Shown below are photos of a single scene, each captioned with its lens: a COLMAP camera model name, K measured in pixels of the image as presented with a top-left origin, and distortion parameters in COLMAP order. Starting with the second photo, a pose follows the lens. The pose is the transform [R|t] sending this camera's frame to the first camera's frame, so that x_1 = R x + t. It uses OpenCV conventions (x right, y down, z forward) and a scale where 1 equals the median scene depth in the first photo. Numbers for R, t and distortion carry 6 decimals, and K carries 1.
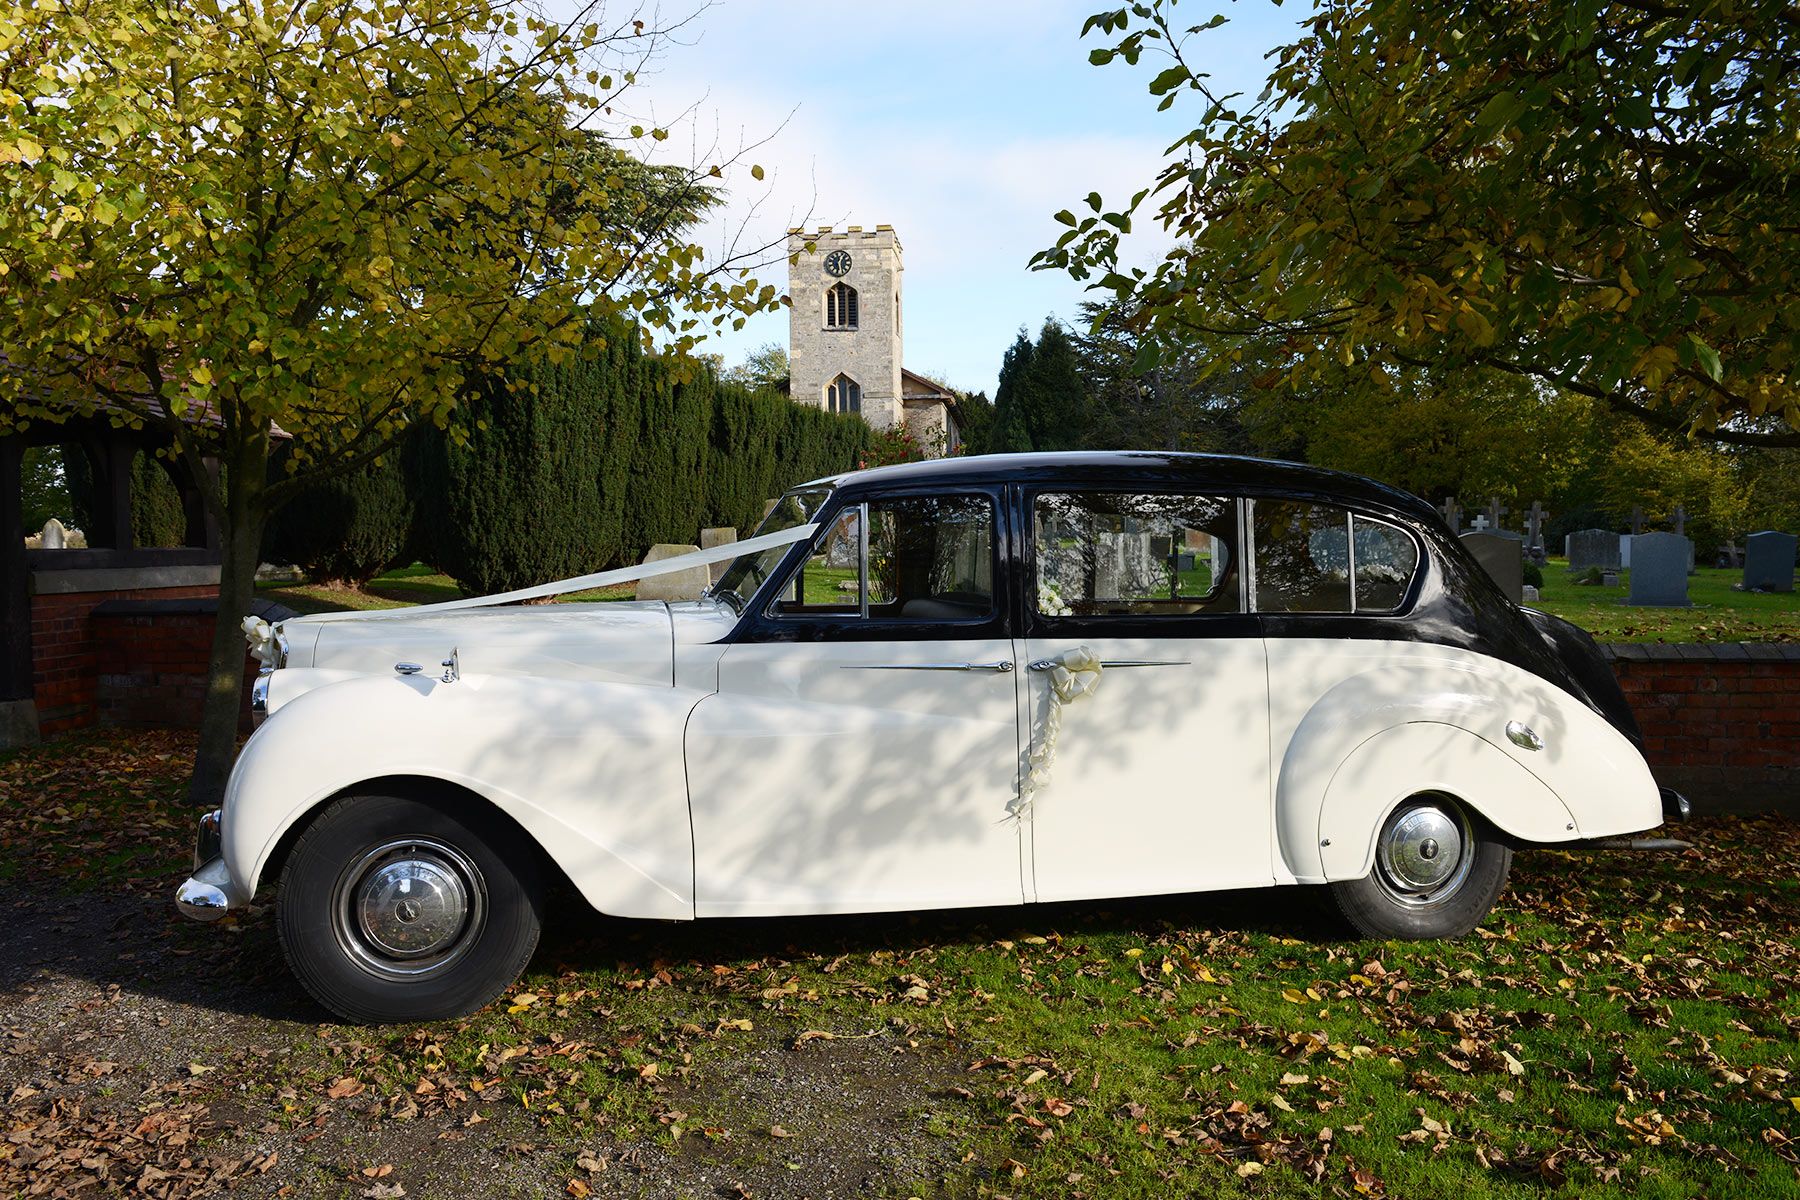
lens RADIAL K [[1304.1, 0, 864.2], [0, 1304.1, 573.0], [0, 0, 1]] dist [-0.035788, -0.004954]
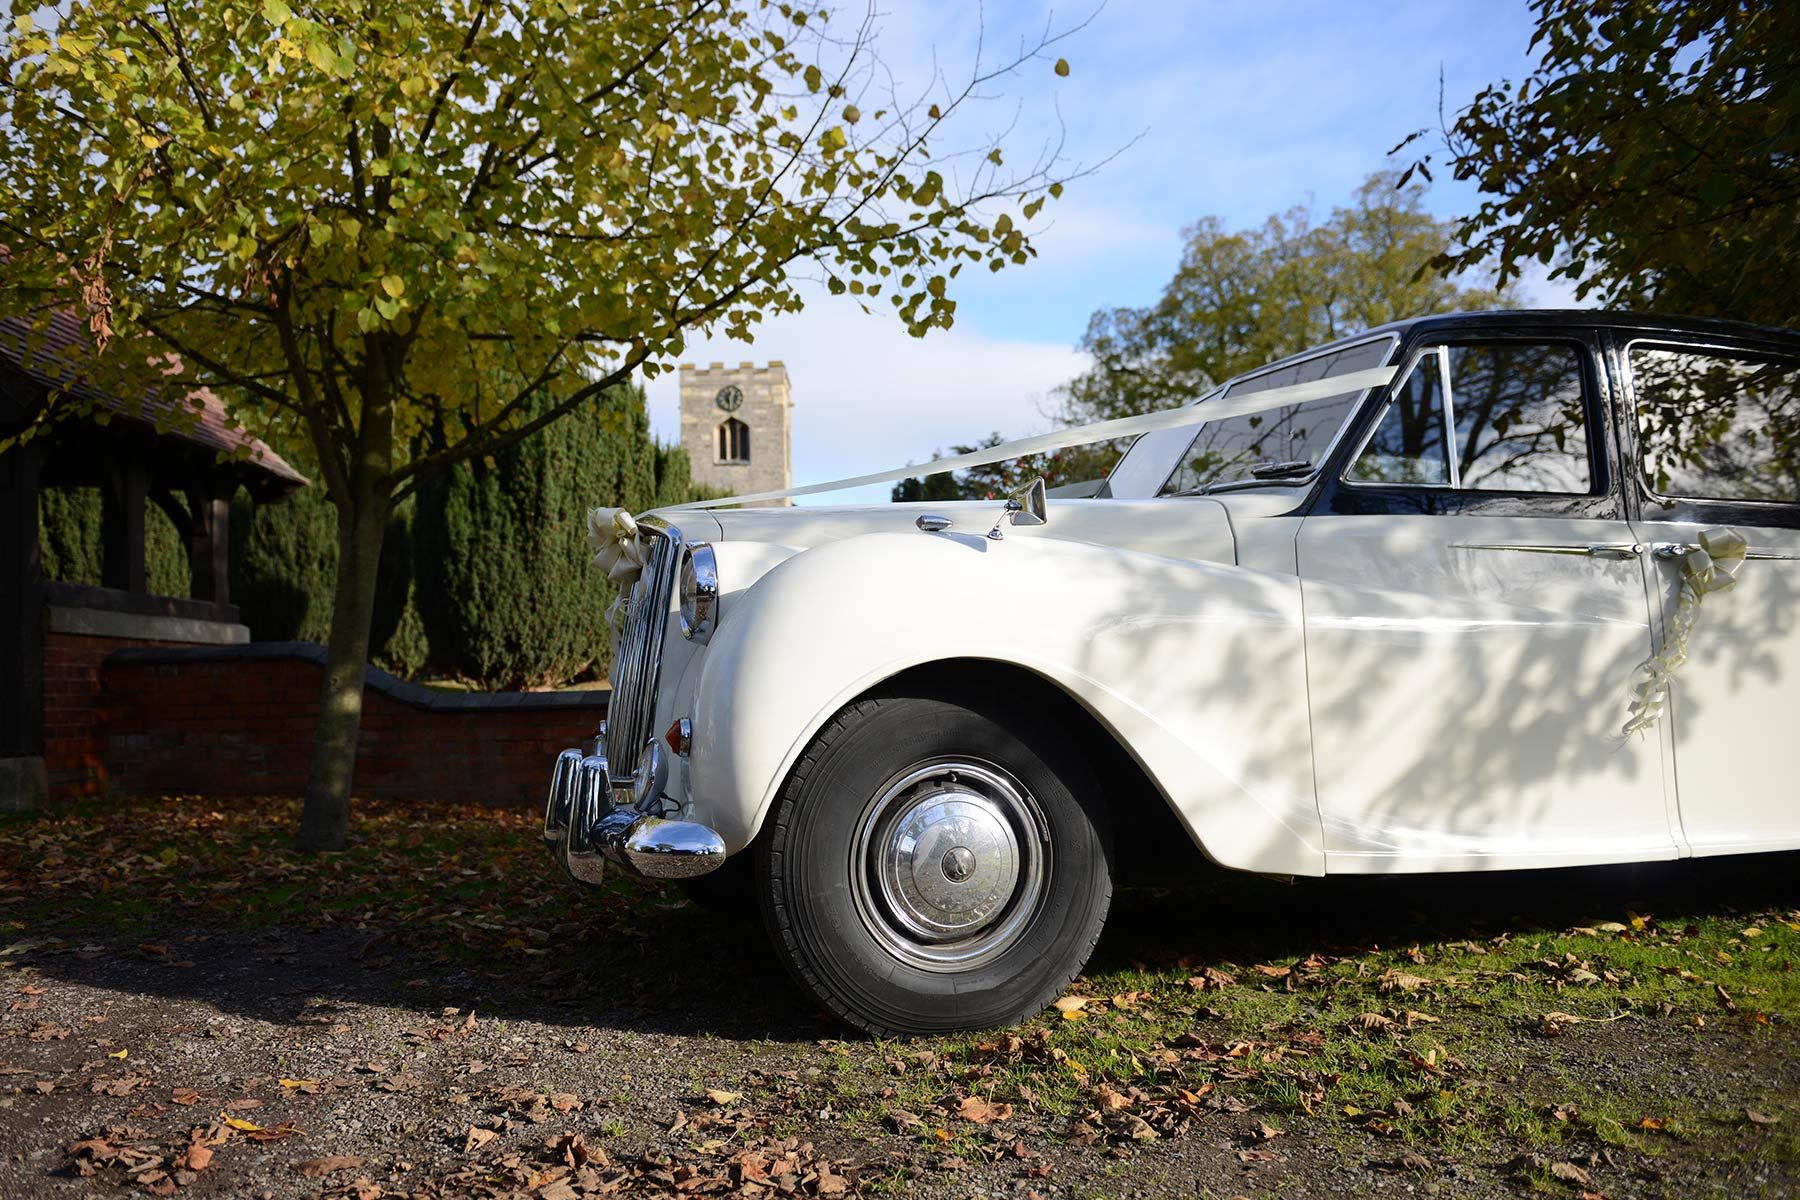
lens RADIAL K [[1318.1, 0, 839.6], [0, 1318.1, 602.4], [0, 0, 1]] dist [-0.053557, 0.001181]
pose [[0.997756, -0.003654, 0.066854, -0.107825], [0.009133, 0.996604, -0.081835, 0.041706], [-0.066328, 0.082262, 0.994401, 0.069783]]
